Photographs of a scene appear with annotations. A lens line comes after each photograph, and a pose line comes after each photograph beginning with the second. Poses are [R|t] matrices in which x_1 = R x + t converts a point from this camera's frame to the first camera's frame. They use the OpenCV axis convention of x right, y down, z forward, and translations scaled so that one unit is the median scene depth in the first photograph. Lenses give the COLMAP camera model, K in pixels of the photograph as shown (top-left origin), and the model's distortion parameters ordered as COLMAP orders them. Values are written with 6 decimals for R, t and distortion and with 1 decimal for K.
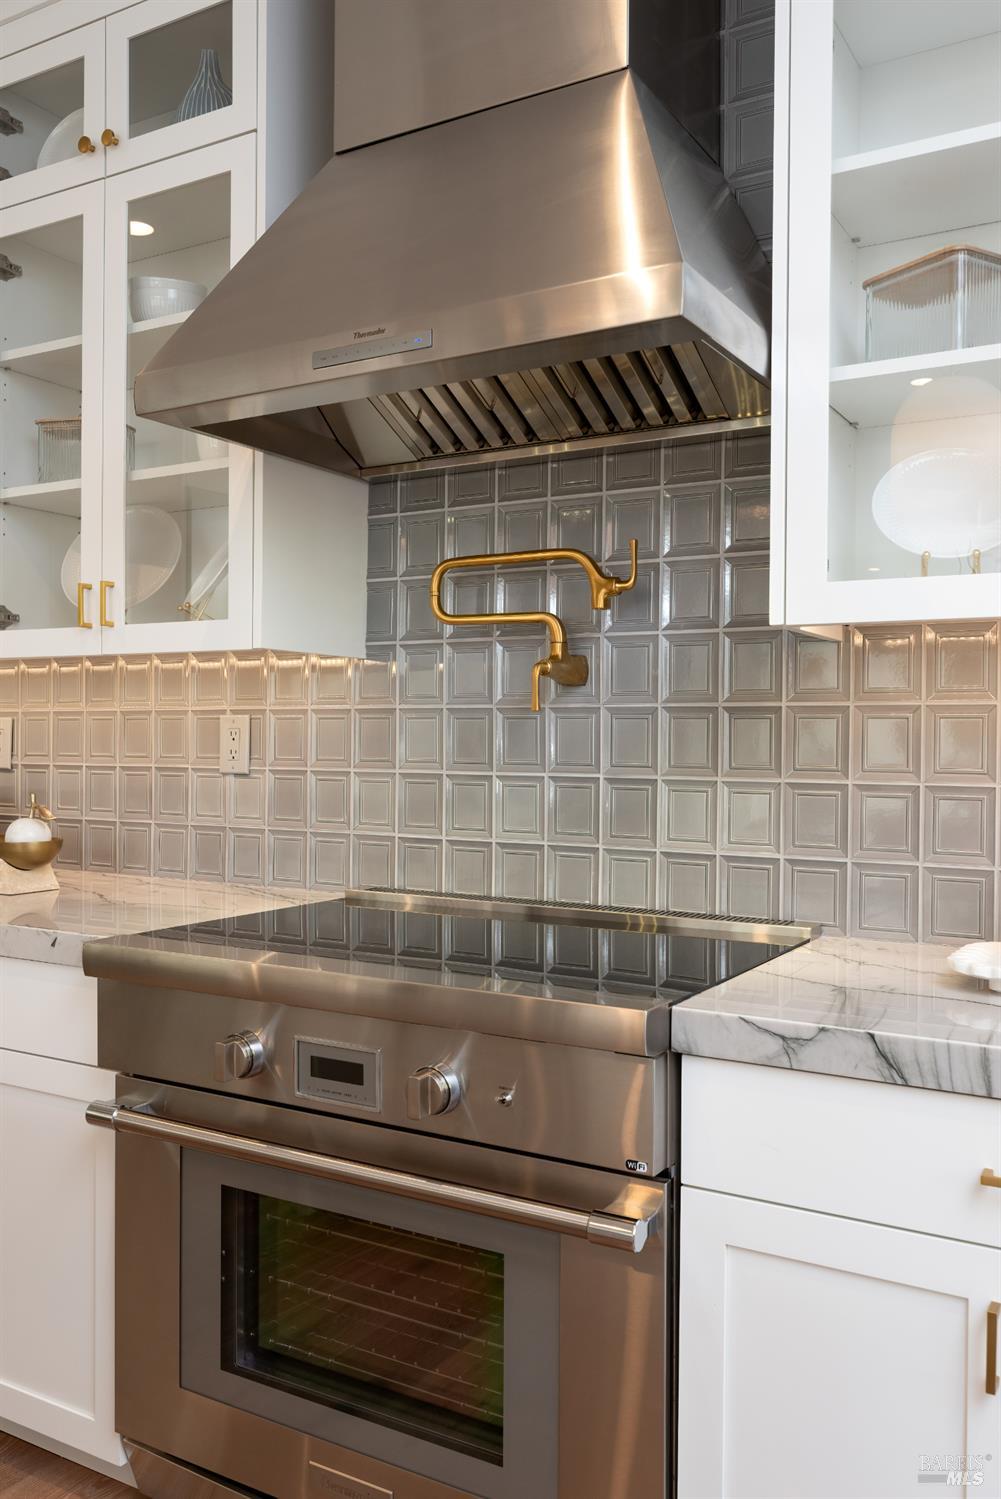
lens RADIAL K [[1262.9, 0, 490.3], [0, 1262.9, 749.9], [0, 0, 1]] dist [0.004904, 0.008678]
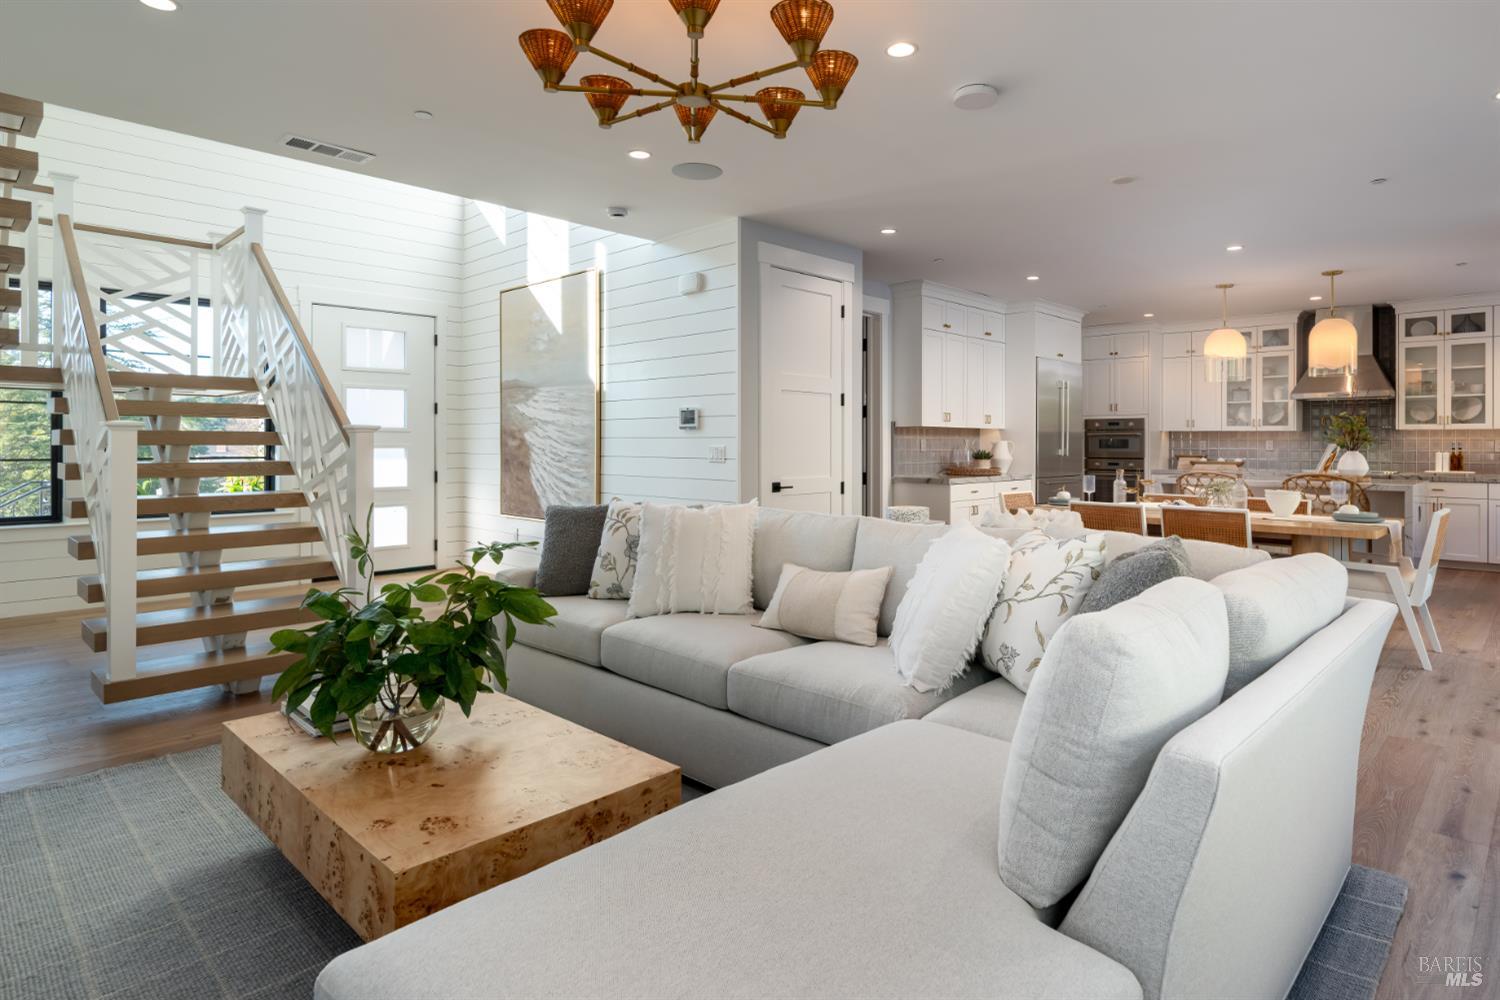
lens RADIAL K [[844.1, 0, 786.8], [0, 844.1, 438.6], [0, 0, 1]] dist [0.005291, 0.001100]
pose [[0.977820, -0.003639, -0.209413, -1.857187], [0.000483, 0.999886, -0.015121, 0.026103], [0.209444, 0.014684, 0.977710, -3.844237]]
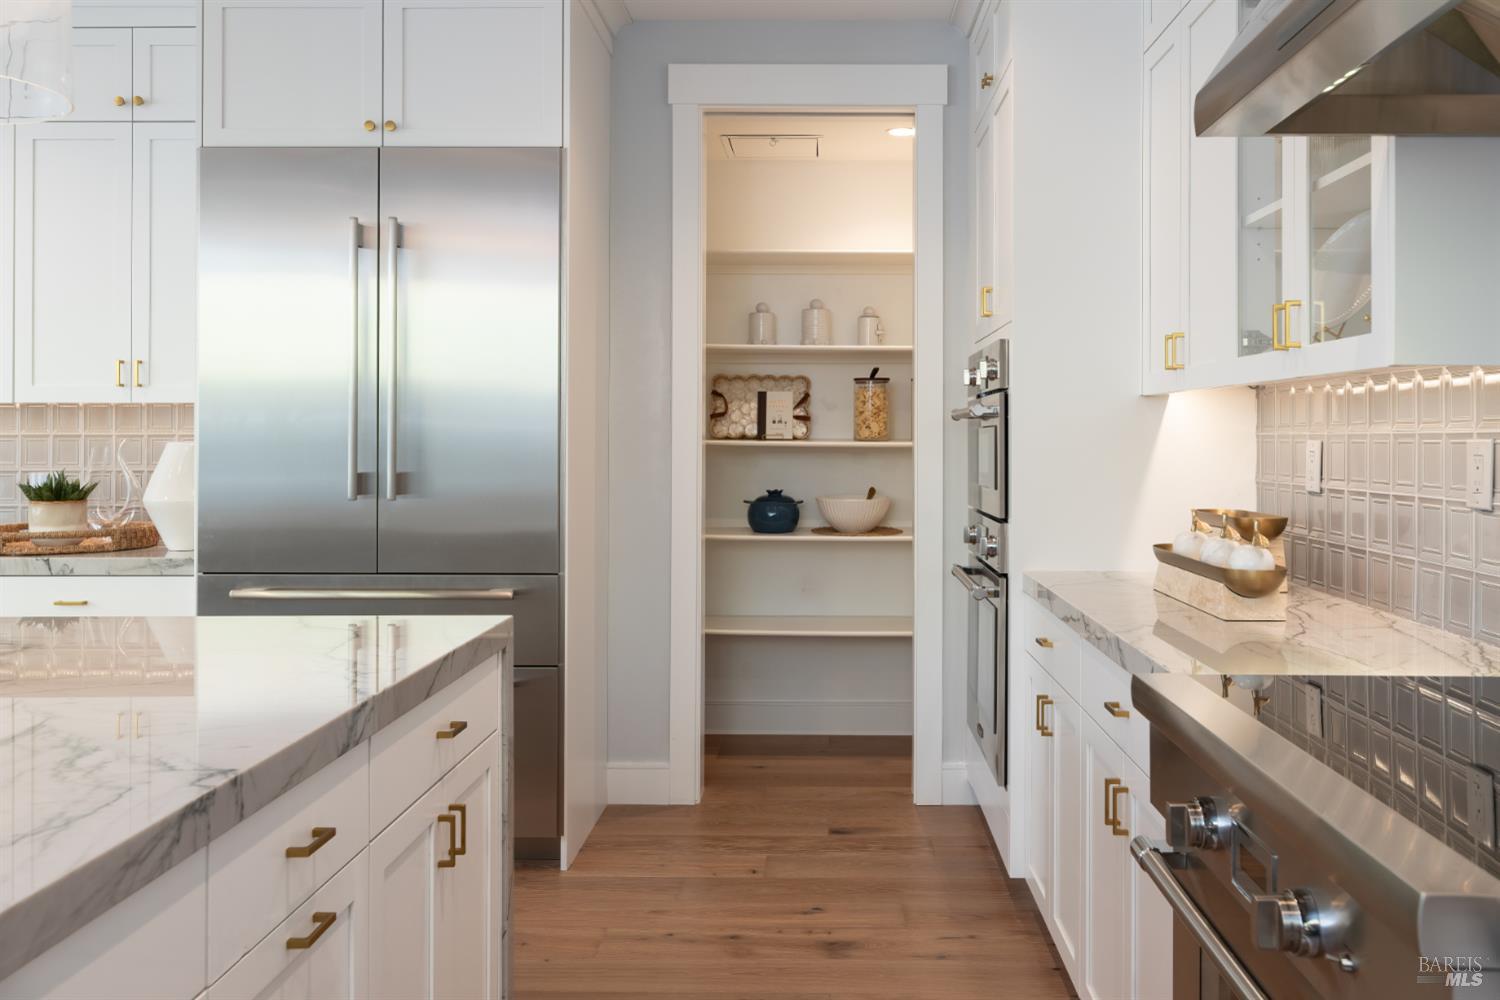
lens RADIAL K [[1263.7, 0, 795.4], [0, 1263.7, 439.0], [0, 0, 1]] dist [0.004904, 0.008678]
pose [[0.494812, -0.003550, -0.868993, 0.370690], [-0.007777, 0.999934, -0.008513, -0.020846], [0.868965, 0.010970, 0.494751, 0.234743]]
